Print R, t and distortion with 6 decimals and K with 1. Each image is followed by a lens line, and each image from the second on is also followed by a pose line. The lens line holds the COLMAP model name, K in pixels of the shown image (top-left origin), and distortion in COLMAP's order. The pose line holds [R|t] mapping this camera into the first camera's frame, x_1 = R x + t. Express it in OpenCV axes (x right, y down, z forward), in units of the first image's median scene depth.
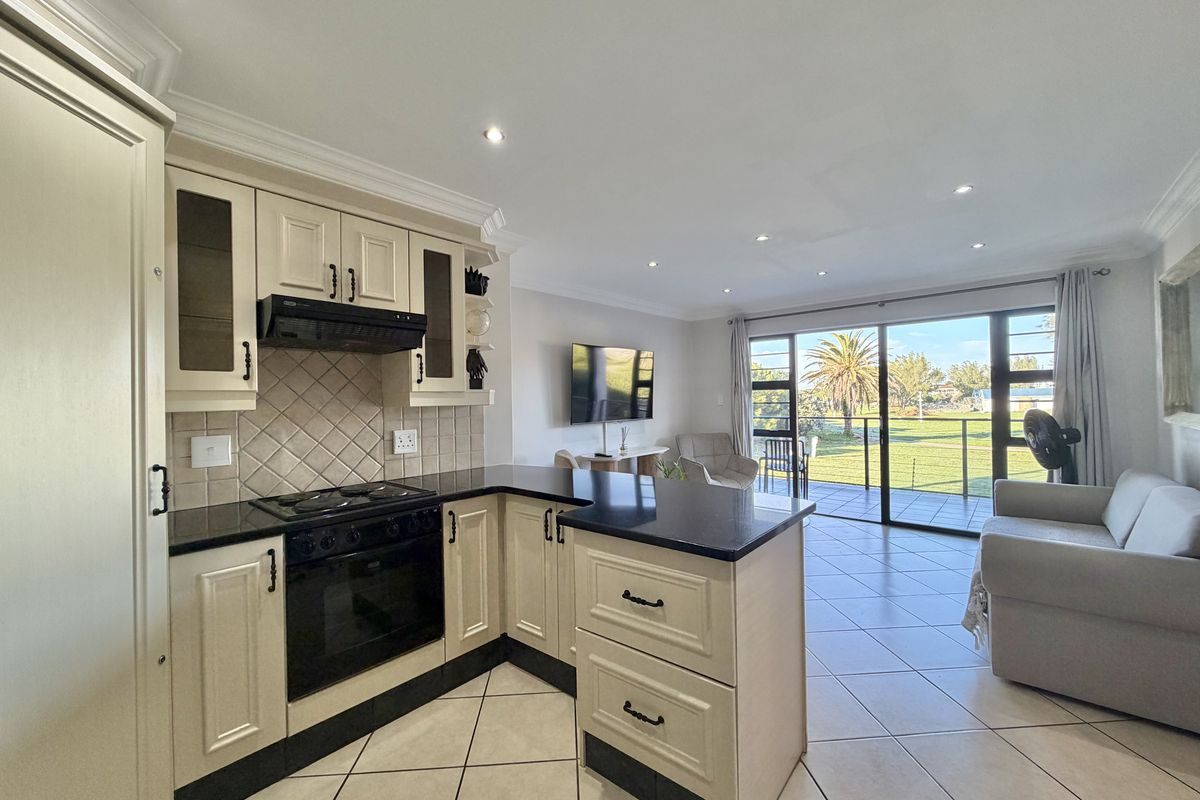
lens RADIAL K [[478.2, 0, 600.0], [0, 478.2, 400.0], [0, 0, 1]] dist [0.000678, -0.000012]
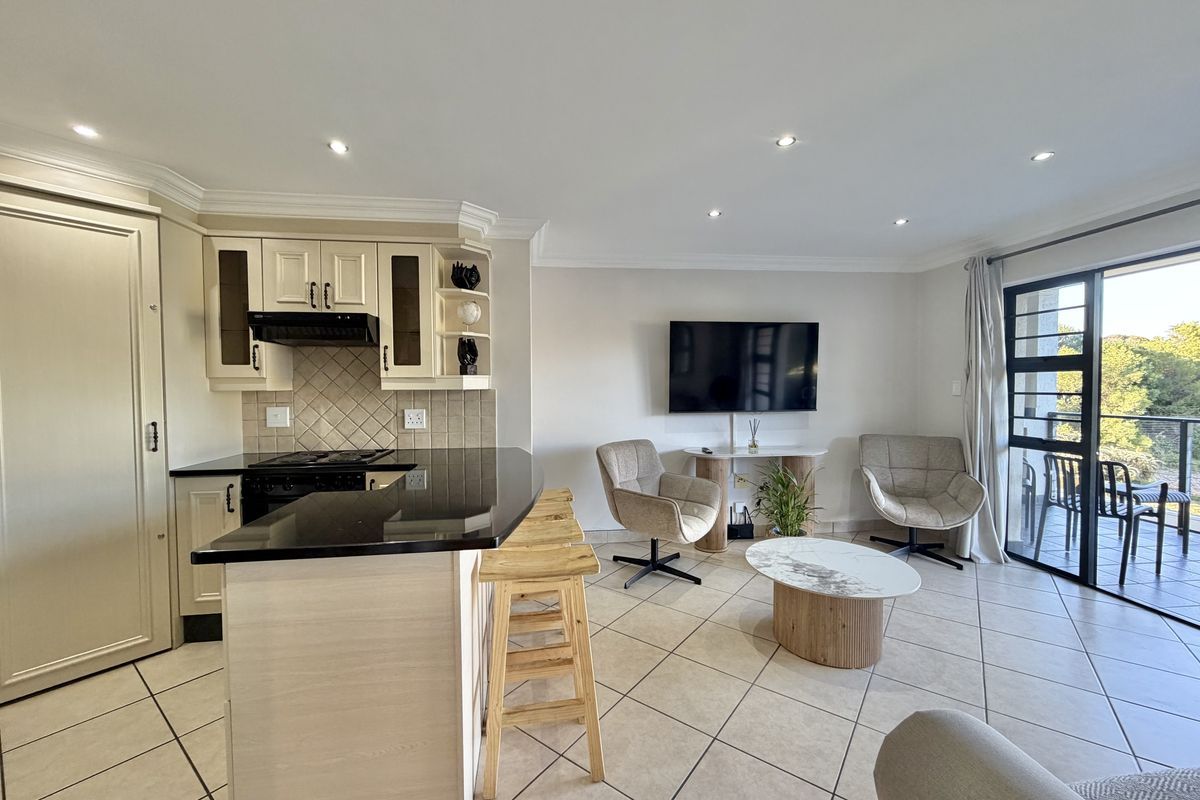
lens RADIAL K [[474.2, 0, 600.0], [0, 474.2, 400.0], [0, 0, 1]] dist [-0.002045, -0.000405]
pose [[0.748418, 0.032043, -0.662453, 0.811729], [-0.007555, 0.999179, 0.039794, -0.012659], [0.663185, -0.024778, 0.748046, 0.471406]]
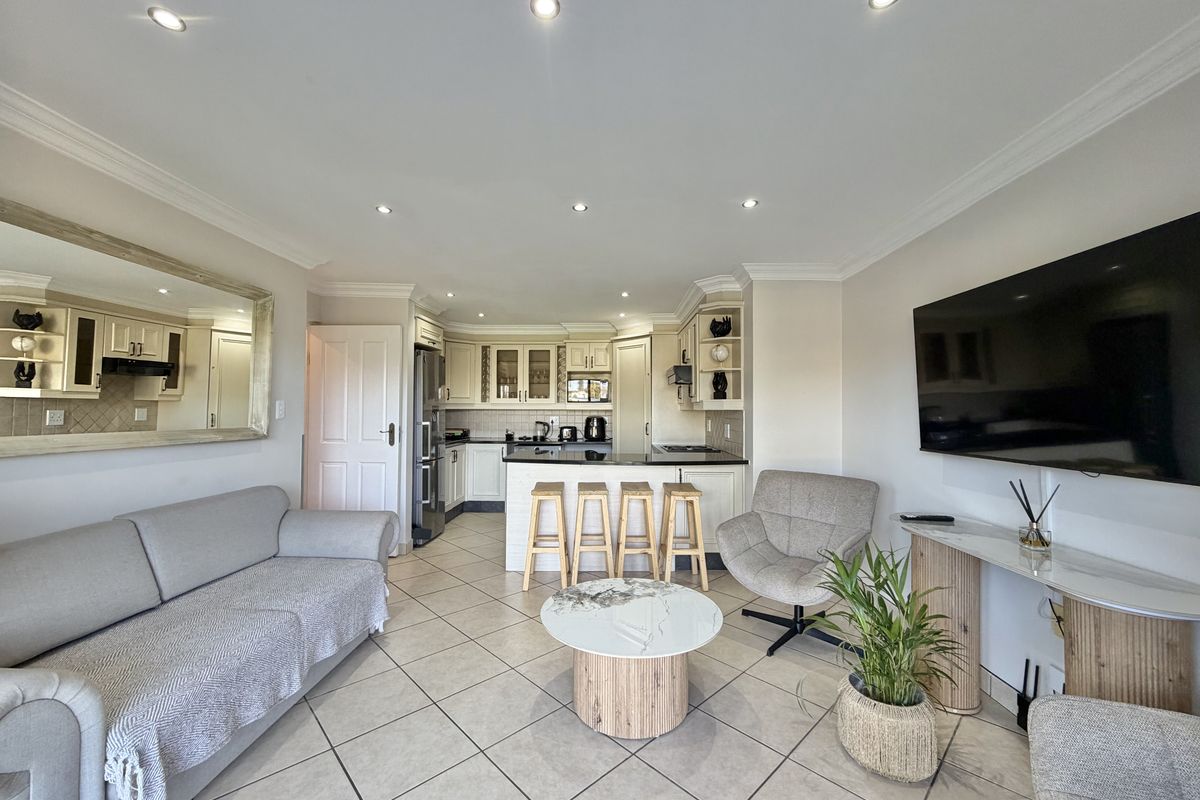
lens RADIAL K [[478.2, 0, 600.0], [0, 478.2, 400.0], [0, 0, 1]] dist [0.000678, -0.000012]
pose [[-0.768928, 0.000984, -0.639335, 1.139579], [0.008454, 0.999927, -0.008629, -0.012695], [0.639280, -0.012040, -0.768880, 2.247811]]
